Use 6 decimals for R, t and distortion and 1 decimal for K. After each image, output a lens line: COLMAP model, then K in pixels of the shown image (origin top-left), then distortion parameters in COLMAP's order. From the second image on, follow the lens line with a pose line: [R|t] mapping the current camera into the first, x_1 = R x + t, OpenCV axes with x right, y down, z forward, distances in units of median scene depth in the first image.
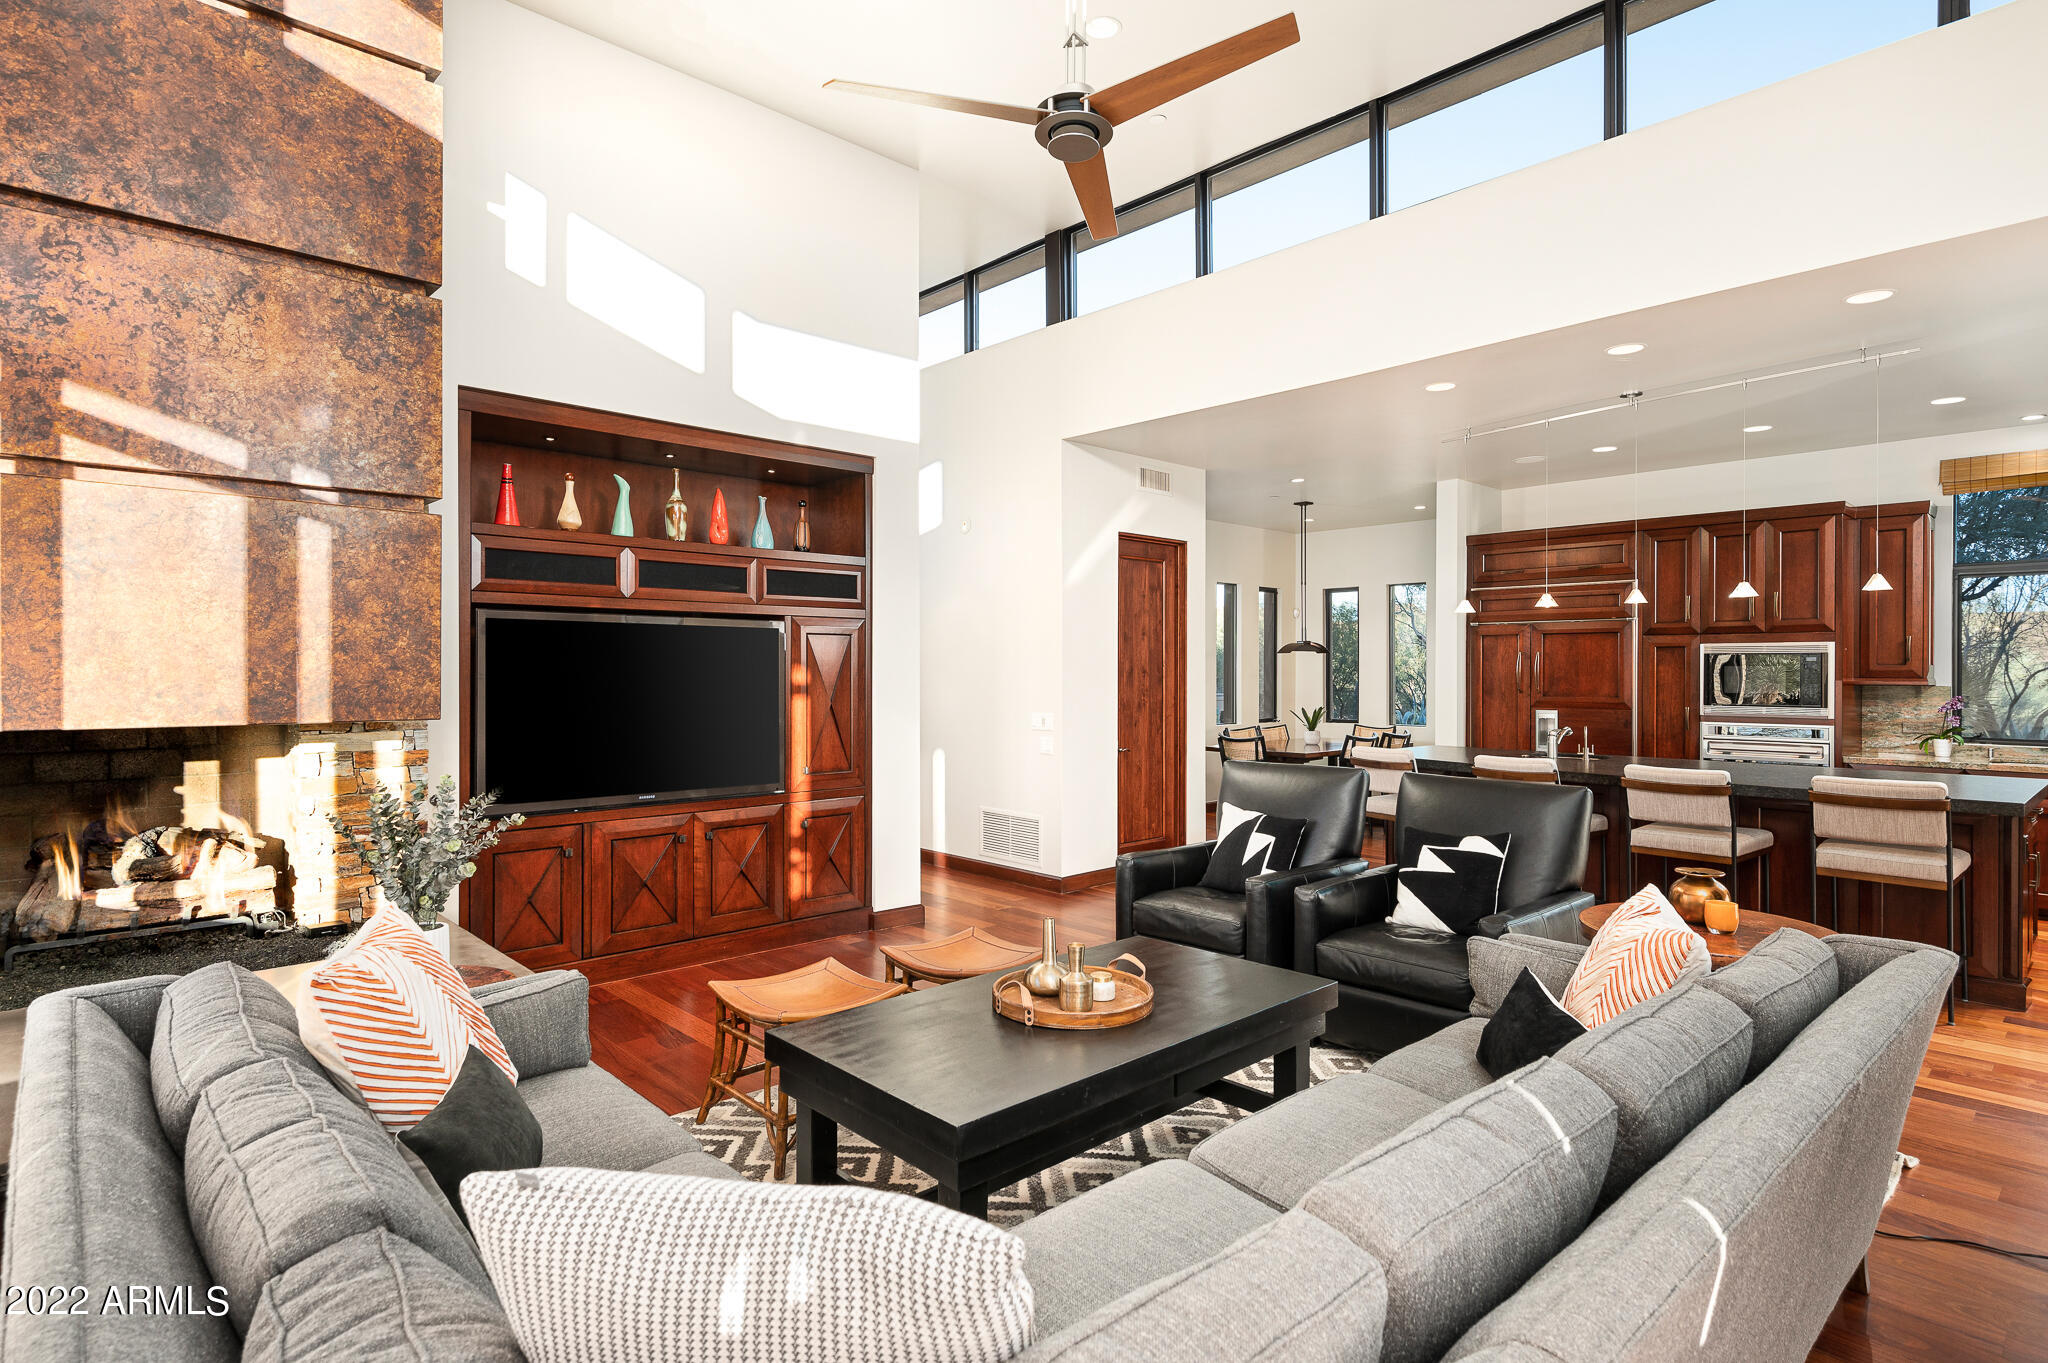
lens RADIAL K [[1073.0, 0, 1003.7], [0, 1073.0, 672.0], [0, 0, 1]] dist [0.004099, 0.000677]
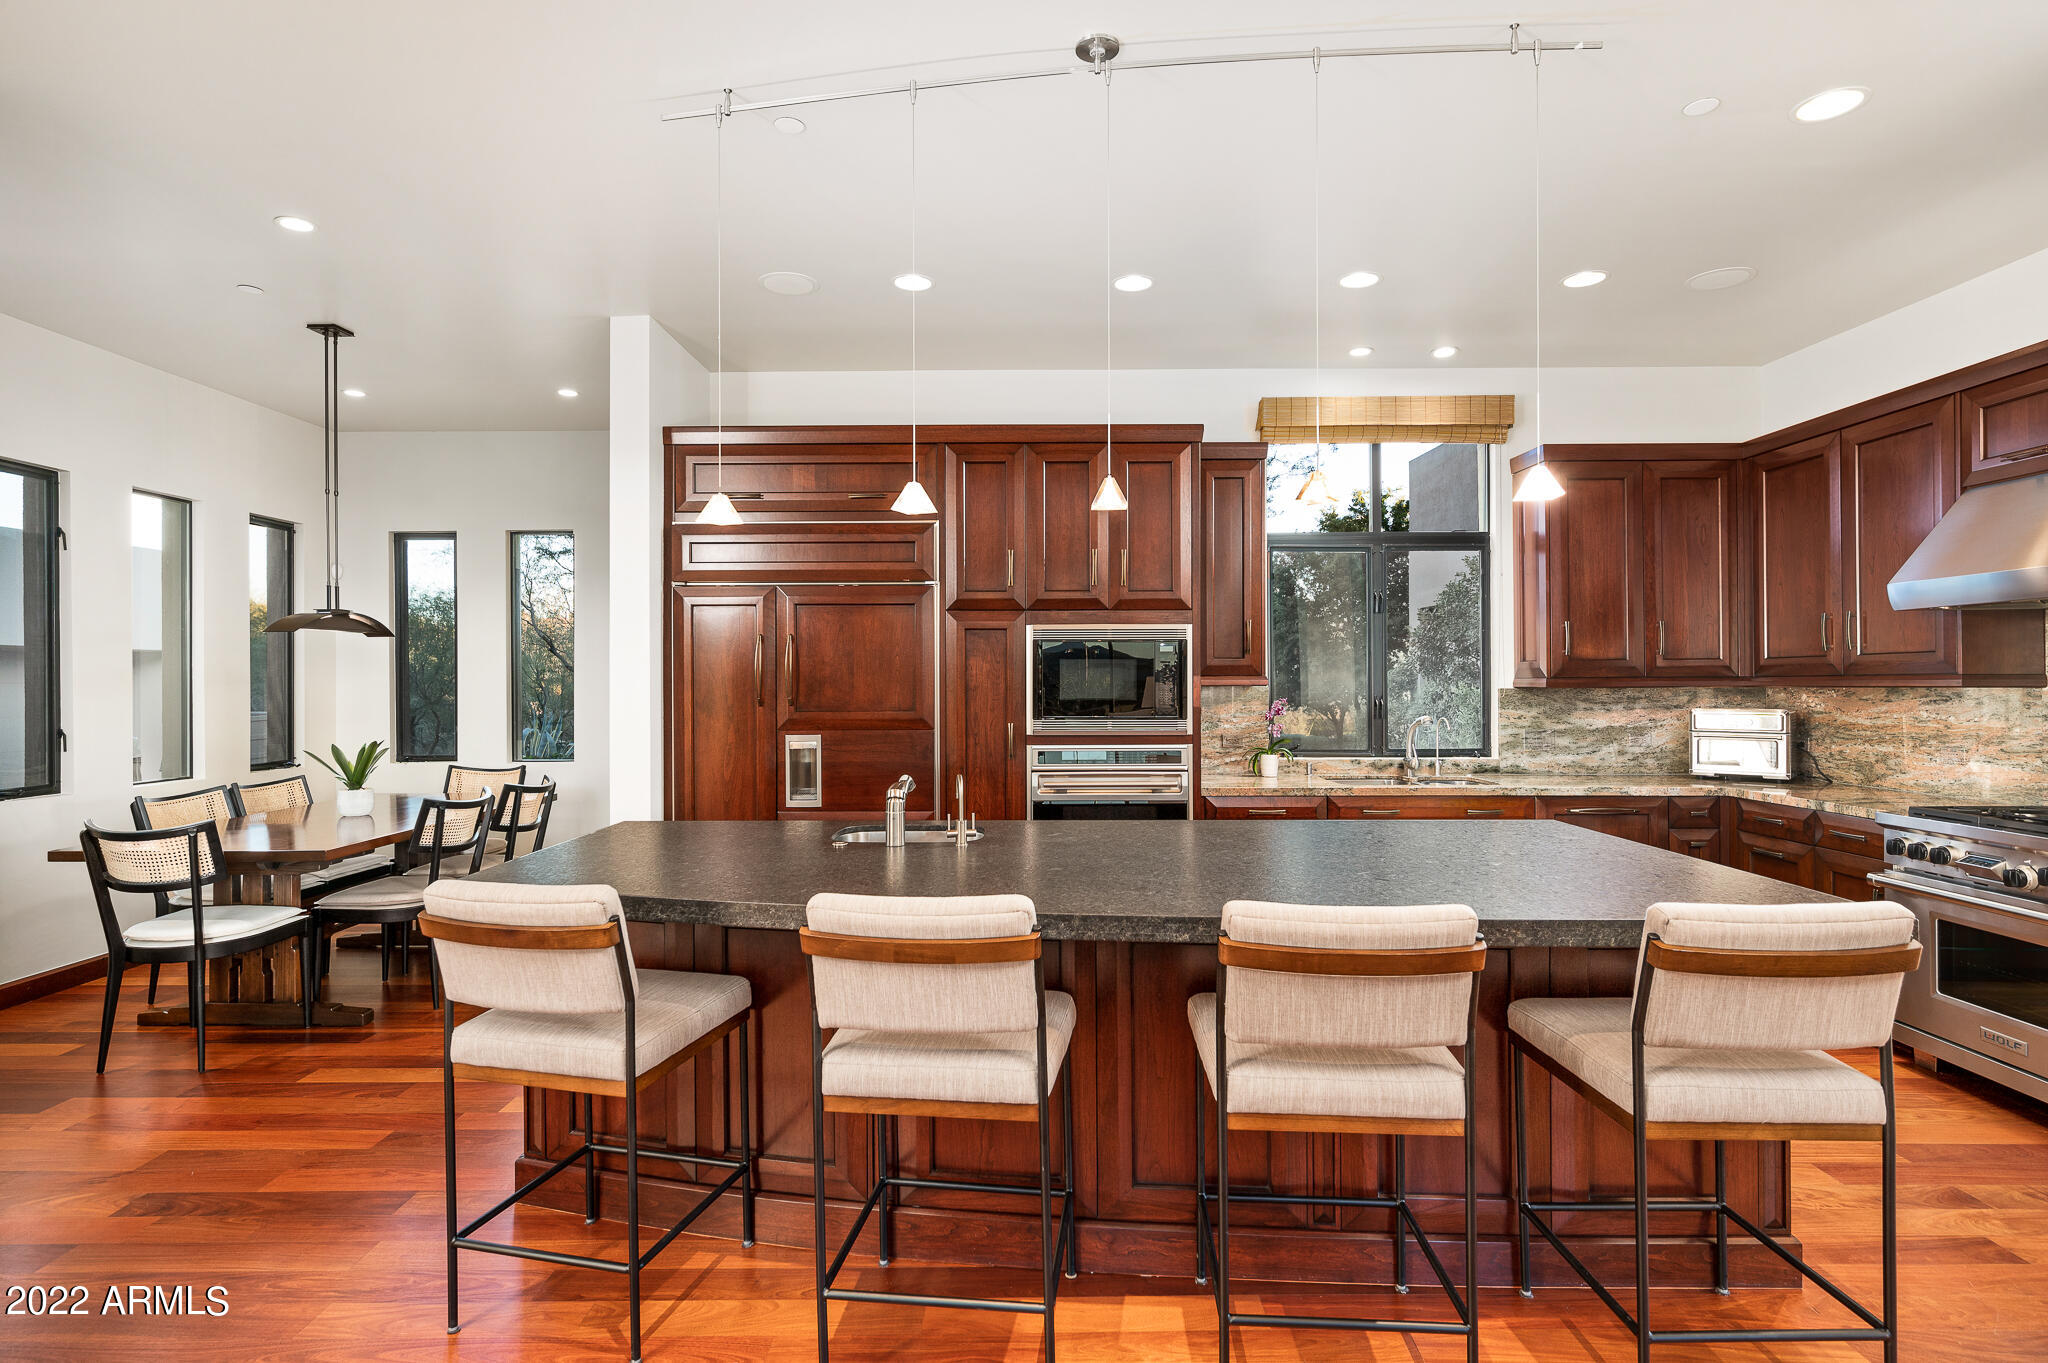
lens RADIAL K [[988.5, 0, 1016.7], [0, 988.5, 672.0], [0, 0, 1]] dist [0.003180, 0.000817]
pose [[0.674182, 0.000205, 0.738565, 0.169127], [0.006384, 0.999961, -0.006105, 0.004822], [-0.738538, 0.008831, 0.674154, 0.502900]]
